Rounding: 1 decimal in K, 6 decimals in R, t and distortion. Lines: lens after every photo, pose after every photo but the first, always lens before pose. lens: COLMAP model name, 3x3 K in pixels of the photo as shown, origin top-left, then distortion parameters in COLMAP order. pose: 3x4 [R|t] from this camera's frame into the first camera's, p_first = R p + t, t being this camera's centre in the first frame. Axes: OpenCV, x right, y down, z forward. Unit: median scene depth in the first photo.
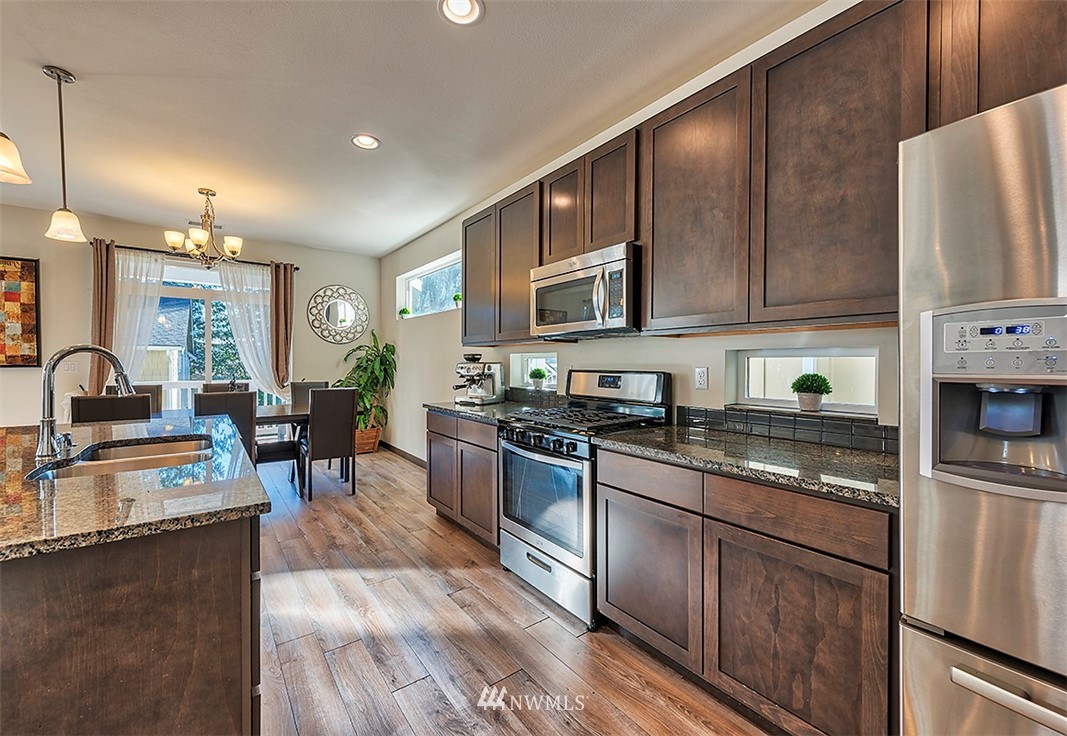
lens RADIAL K [[423.6, 0, 530.7], [0, 423.6, 366.7], [0, 0, 1]] dist [-0.000451, -0.000243]
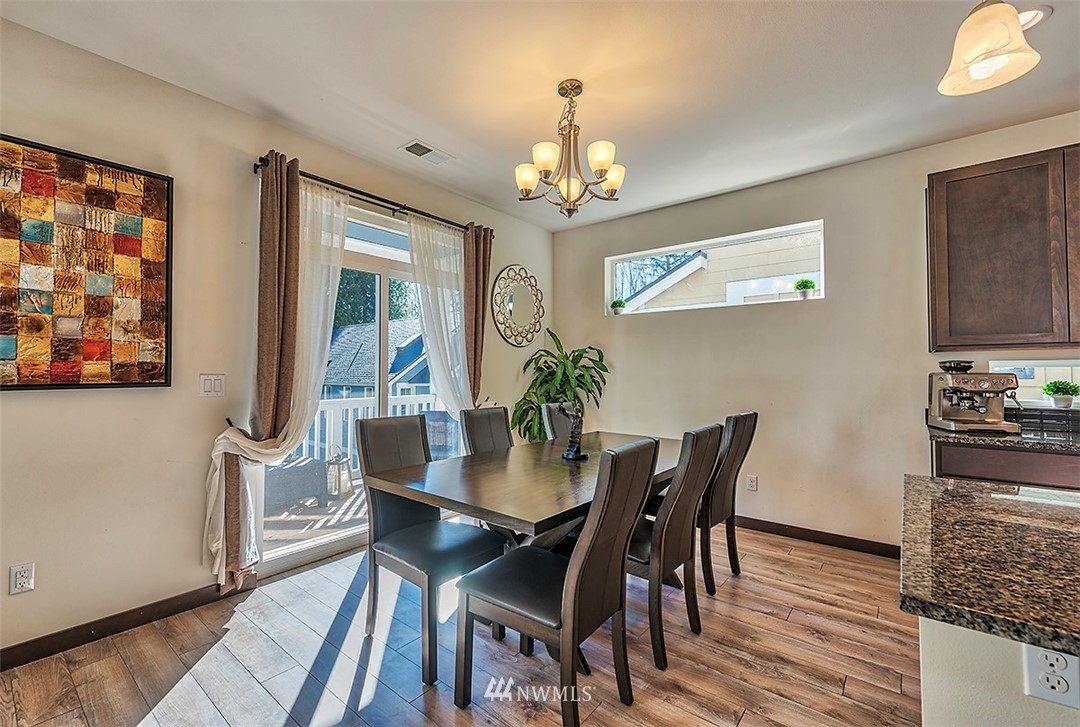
lens RADIAL K [[457.9, 0, 543.0], [0, 457.9, 361.1], [0, 0, 1]] dist [0.000209, -0.000301]
pose [[0.972491, 0.001046, 0.232937, -0.875501], [0.006707, 0.999450, -0.032489, -0.008688], [-0.232843, 0.033158, 0.971949, 0.368343]]
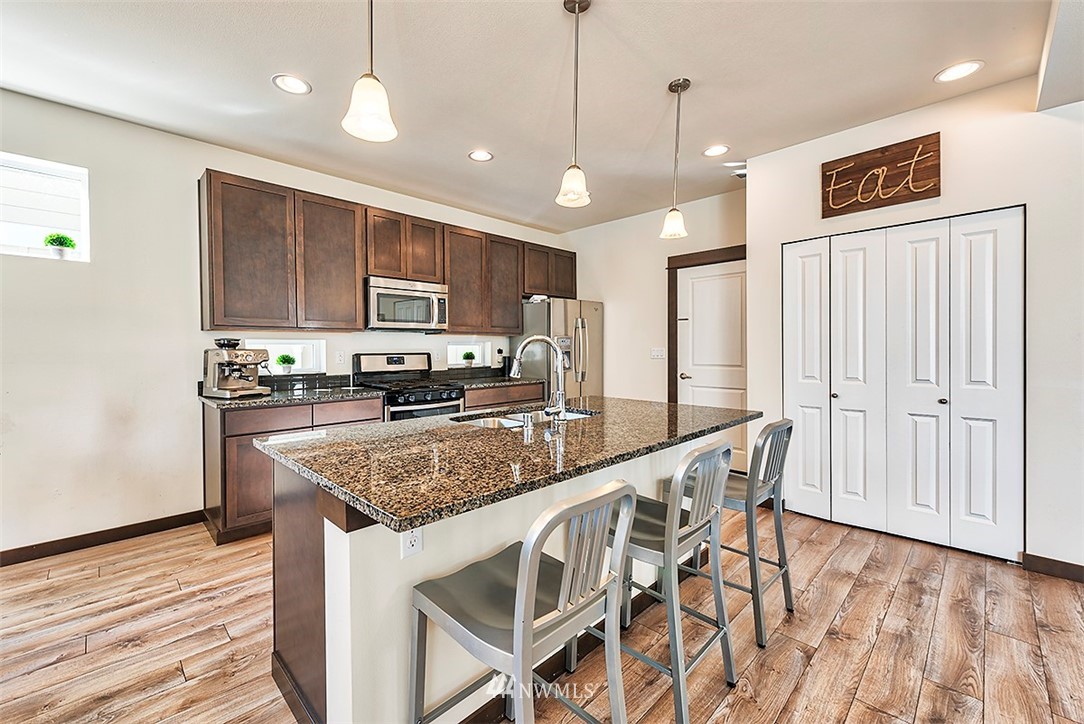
lens RADIAL K [[439.7, 0, 495.6], [0, 439.7, 352.2], [0, 0, 1]] dist [-0.001508, -0.000209]
pose [[-0.075606, -0.013396, 0.997048, -0.917996], [0.012811, 0.999814, 0.014404, -0.008429], [-0.997055, 0.013863, -0.075420, 0.479913]]
